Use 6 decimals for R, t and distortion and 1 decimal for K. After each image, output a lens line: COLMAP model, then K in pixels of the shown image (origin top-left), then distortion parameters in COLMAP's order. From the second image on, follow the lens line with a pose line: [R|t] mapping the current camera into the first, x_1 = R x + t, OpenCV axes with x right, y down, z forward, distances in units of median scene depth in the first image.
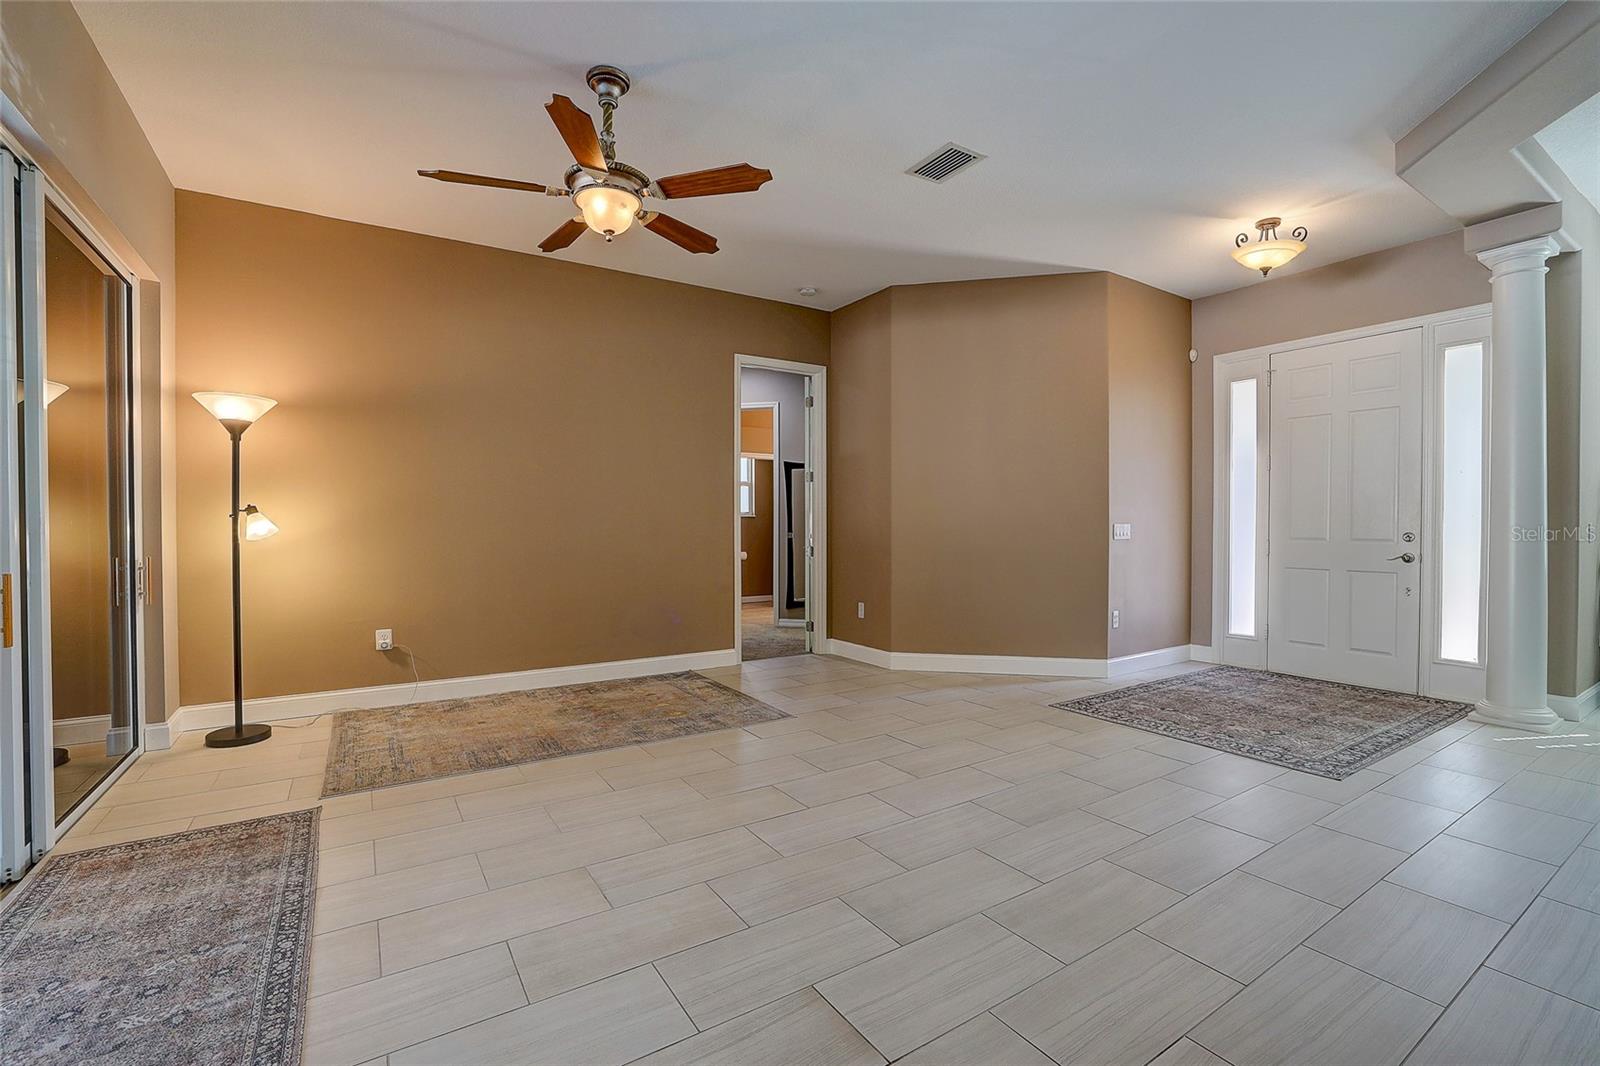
lens RADIAL K [[689.5, 0, 795.9], [0, 689.5, 530.4], [0, 0, 1]] dist [-0.047592, 0.019302]
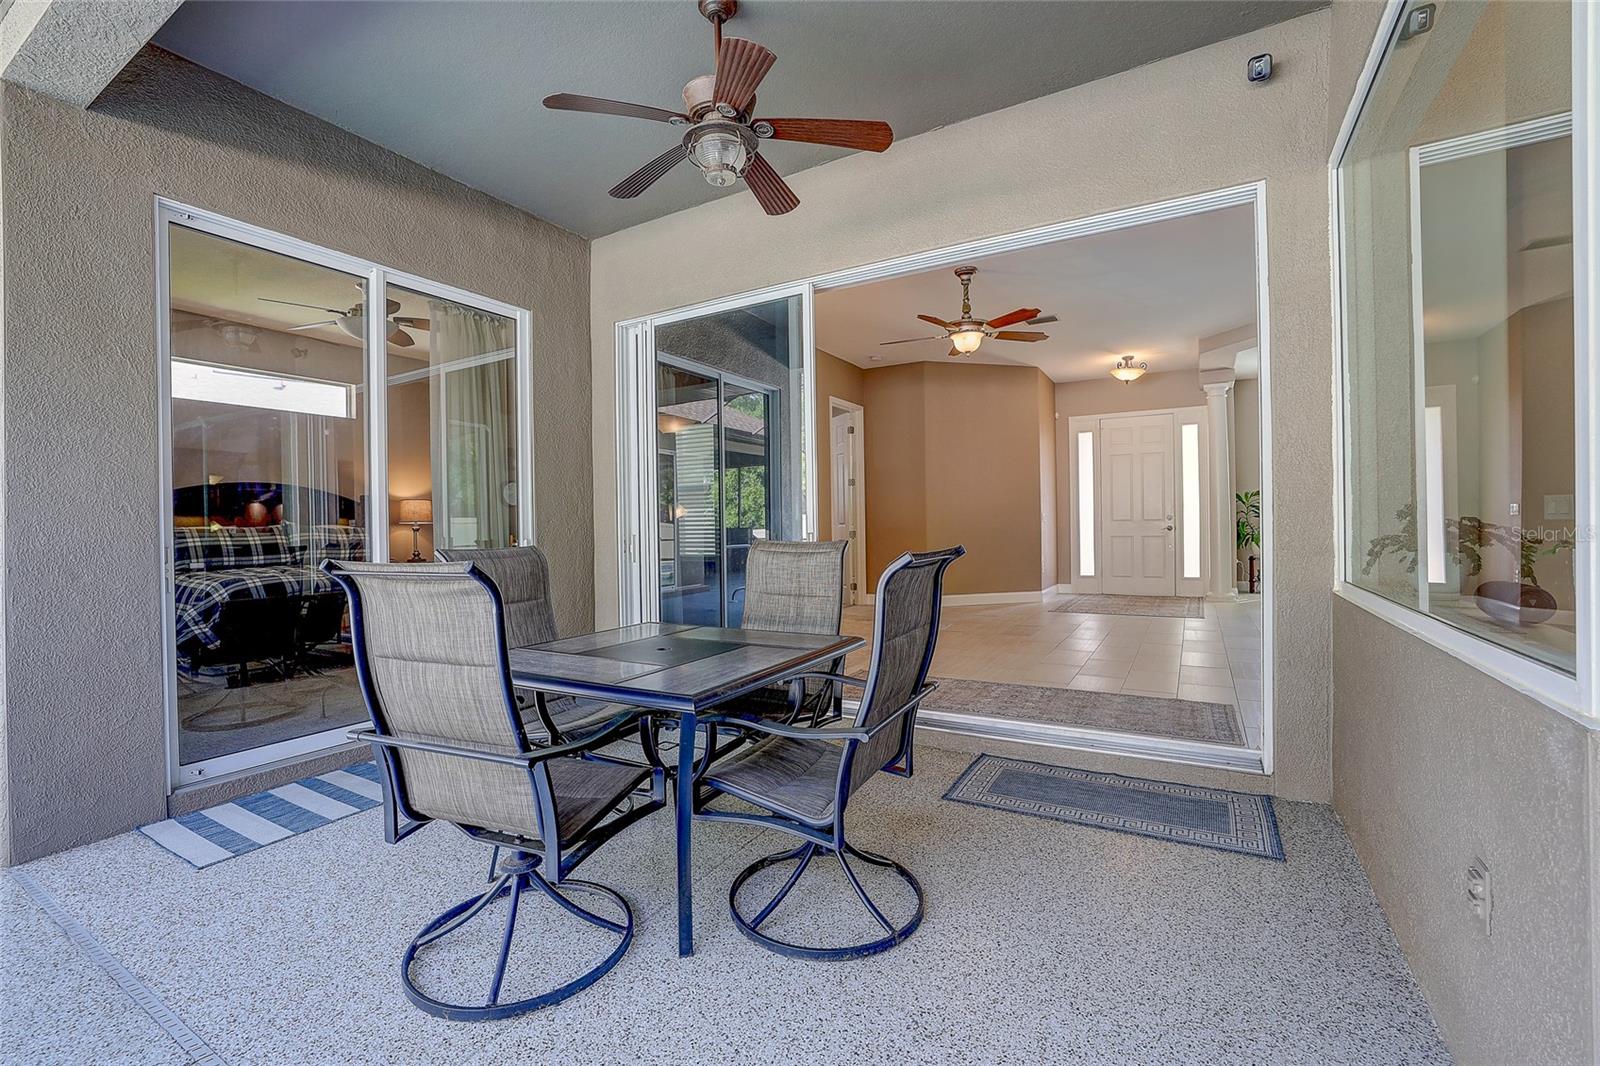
lens RADIAL K [[689.5, 0, 795.9], [0, 689.5, 530.4], [0, 0, 1]] dist [-0.047592, 0.019302]
pose [[0.891778, -0.015118, 0.452222, -0.893922], [0.015887, 0.999872, 0.002097, 0.022027], [-0.452195, 0.005314, 0.891903, -0.273328]]
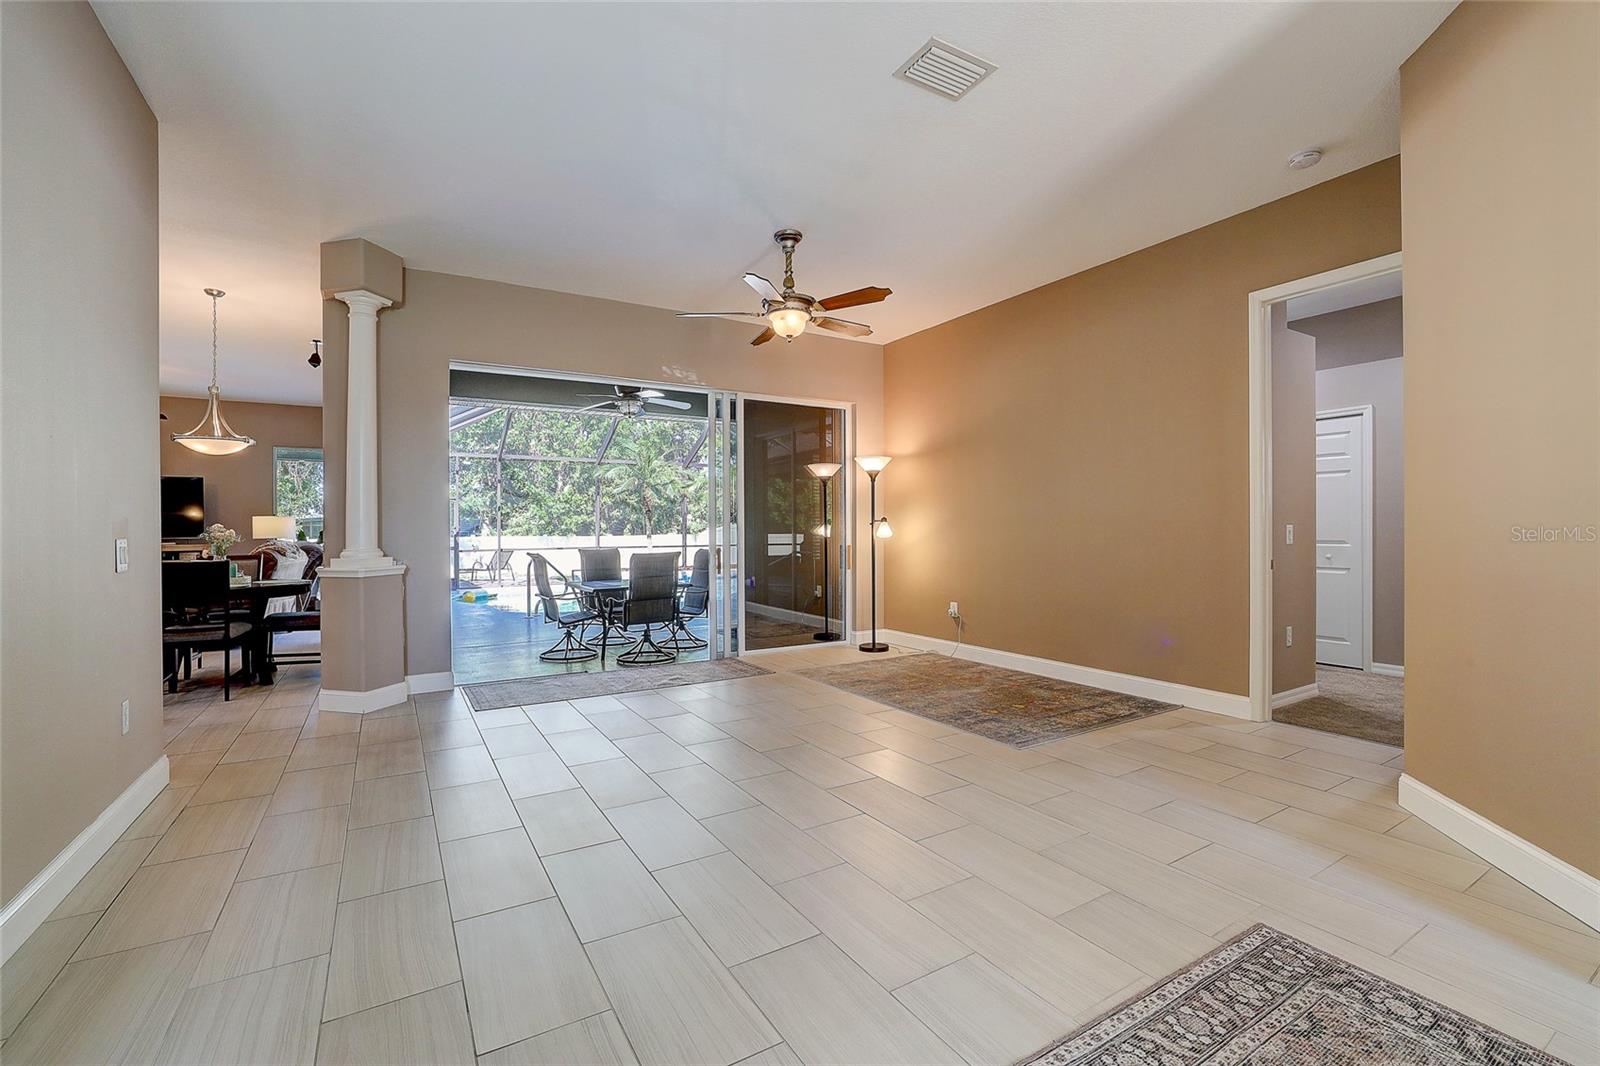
lens RADIAL K [[689.5, 0, 795.9], [0, 689.5, 530.4], [0, 0, 1]] dist [-0.047592, 0.019302]
pose [[-0.032203, 0.005170, -0.999468, 0.709600], [-0.001780, 0.999985, 0.005230, -0.009712], [0.999480, 0.001947, -0.032194, 0.600192]]
